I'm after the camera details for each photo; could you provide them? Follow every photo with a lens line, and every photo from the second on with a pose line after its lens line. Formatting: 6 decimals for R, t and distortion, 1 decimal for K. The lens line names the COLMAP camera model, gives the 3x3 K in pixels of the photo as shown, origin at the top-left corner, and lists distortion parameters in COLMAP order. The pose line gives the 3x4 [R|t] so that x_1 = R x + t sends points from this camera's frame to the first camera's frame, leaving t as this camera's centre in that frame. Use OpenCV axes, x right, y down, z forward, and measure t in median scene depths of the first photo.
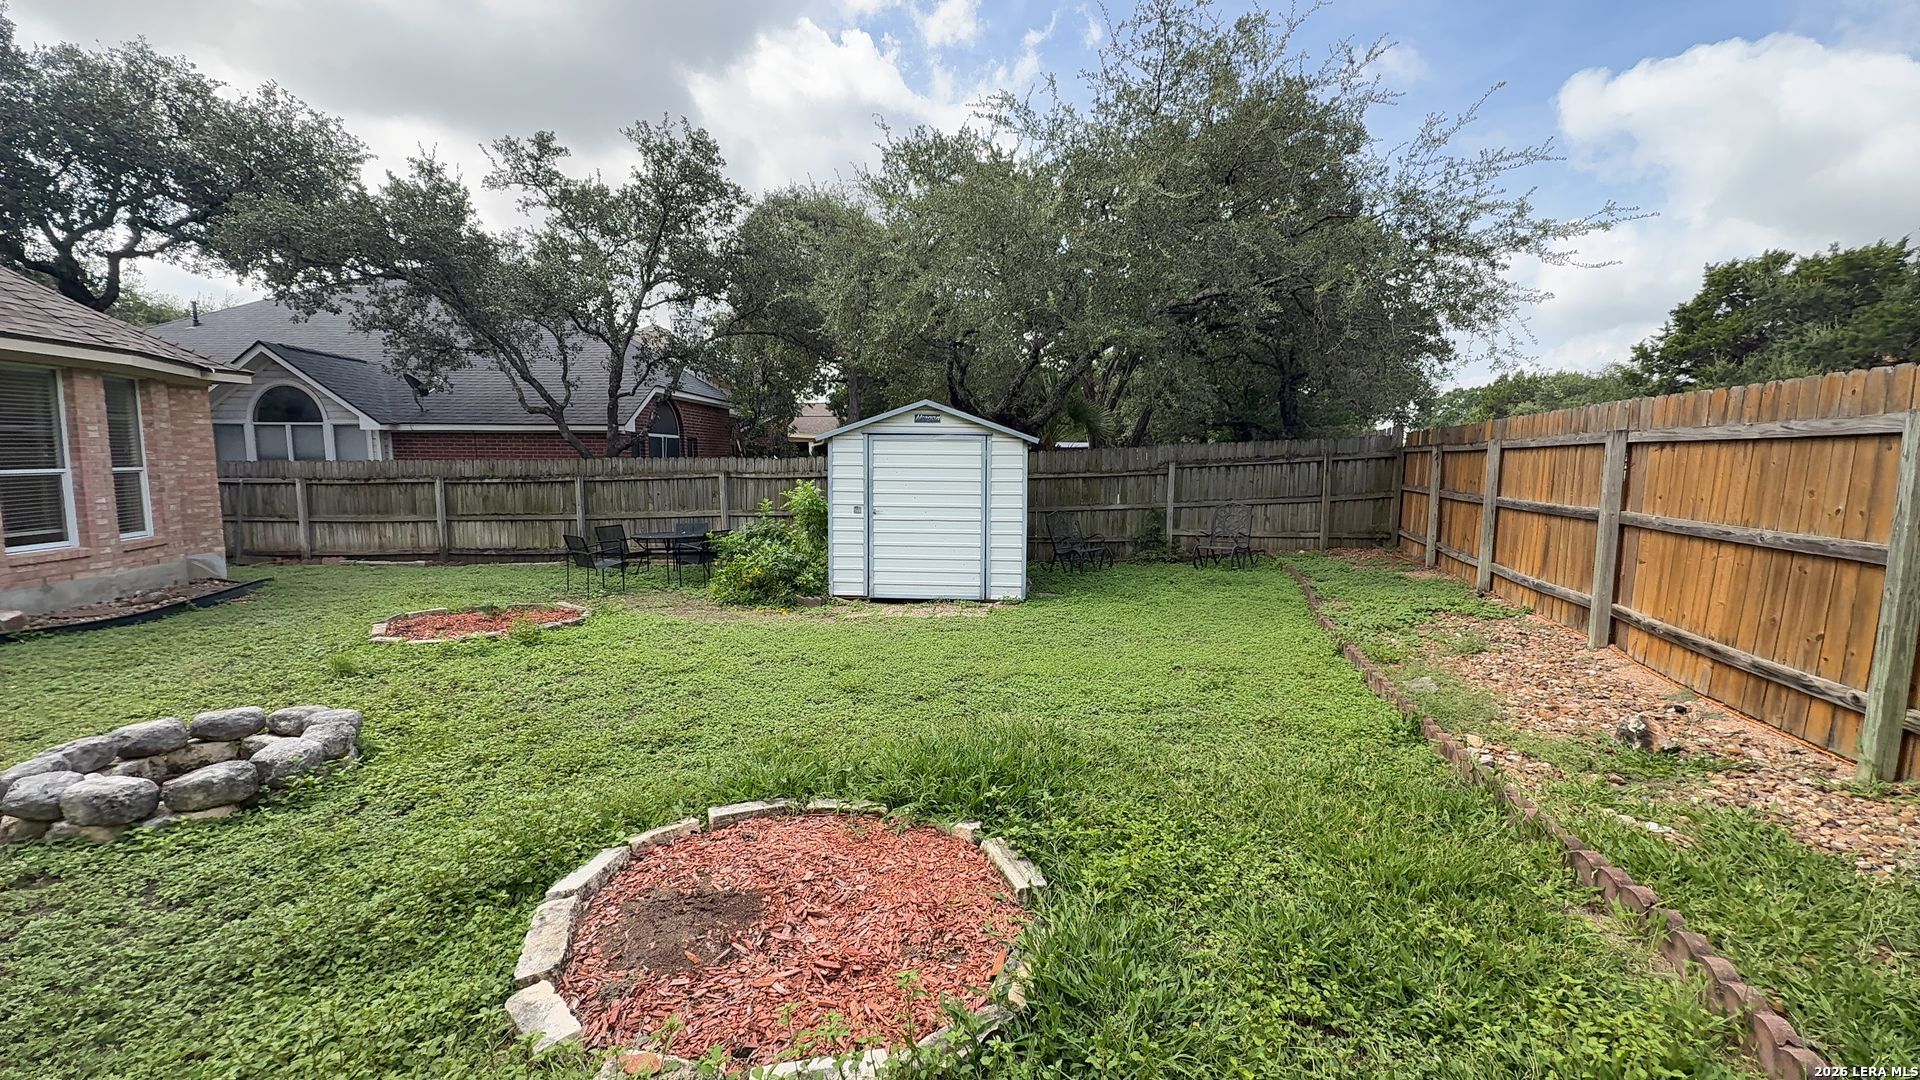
lens RADIAL K [[773.7, 0, 957.9], [0, 773.7, 549.5], [0, 0, 1]] dist [-0.001421, -0.000346]
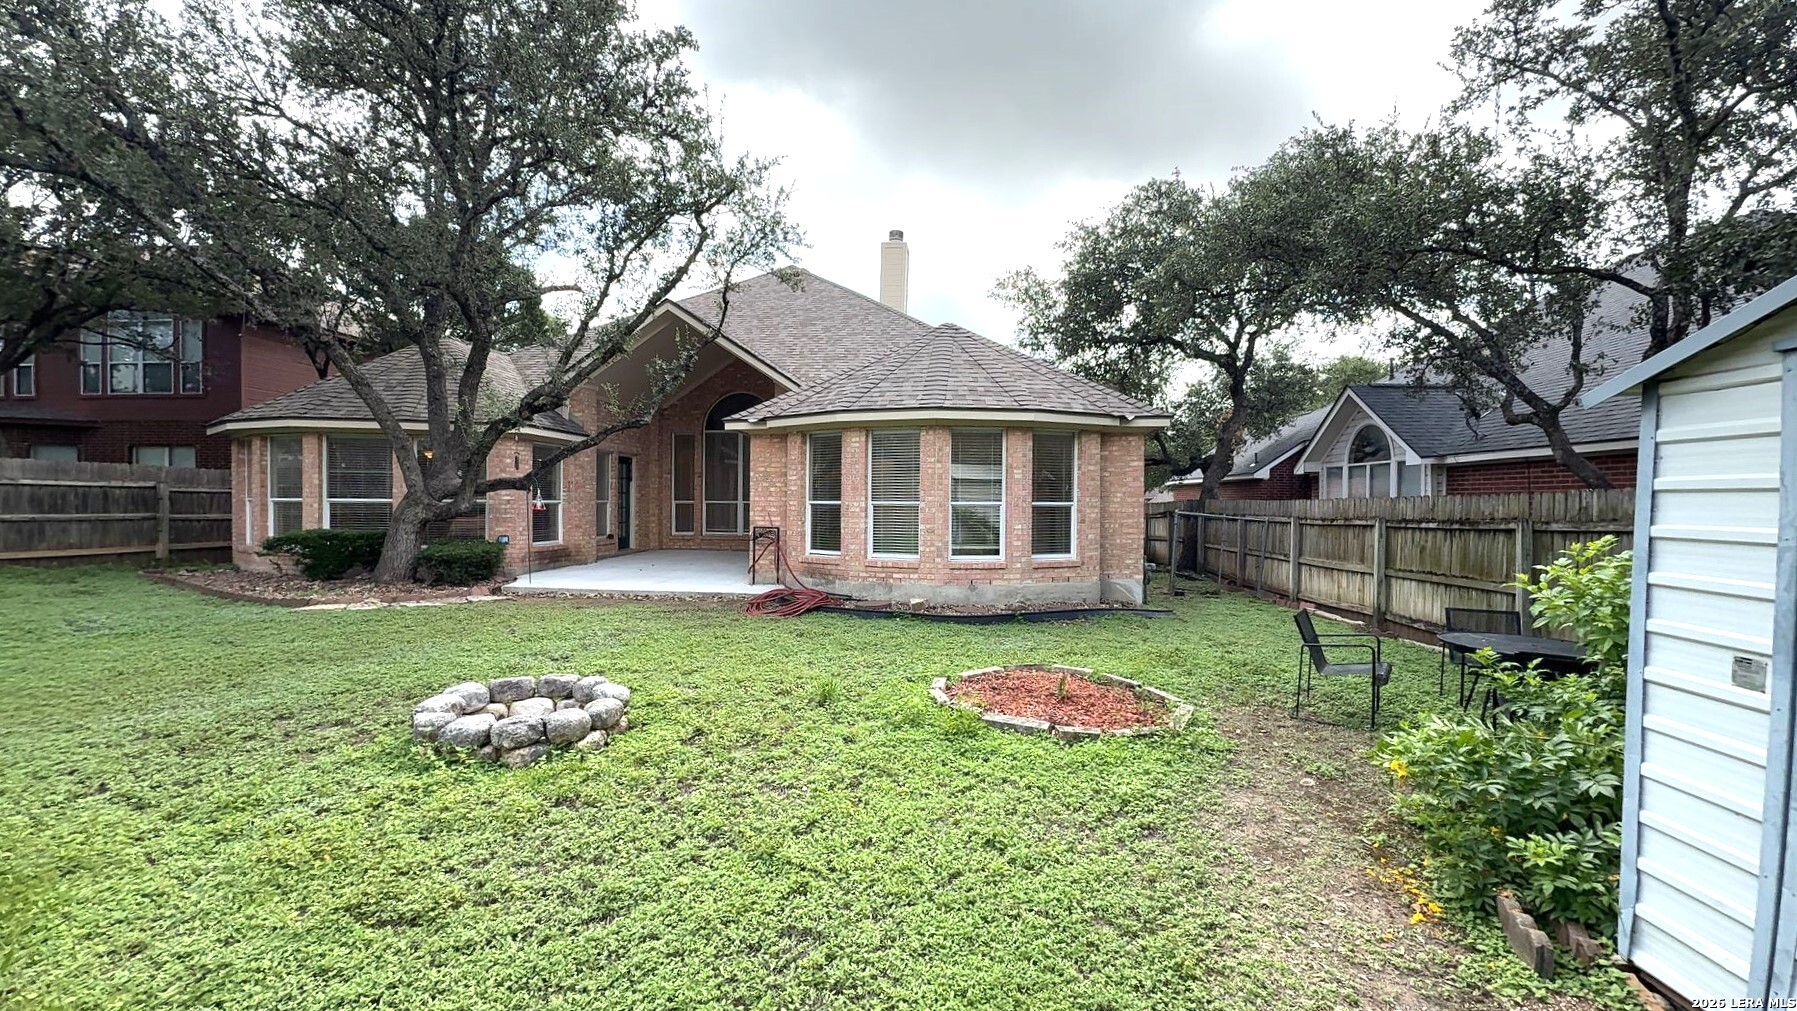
lens RADIAL K [[724.1, 0, 899.5], [0, 724.1, 508.6], [0, 0, 1]] dist [-0.001421, -0.000346]
pose [[-0.025980, 0.005676, -0.999646, 0.069524], [-0.120760, 0.992643, 0.008775, -0.051579], [0.992342, 0.120946, -0.025103, 0.533049]]
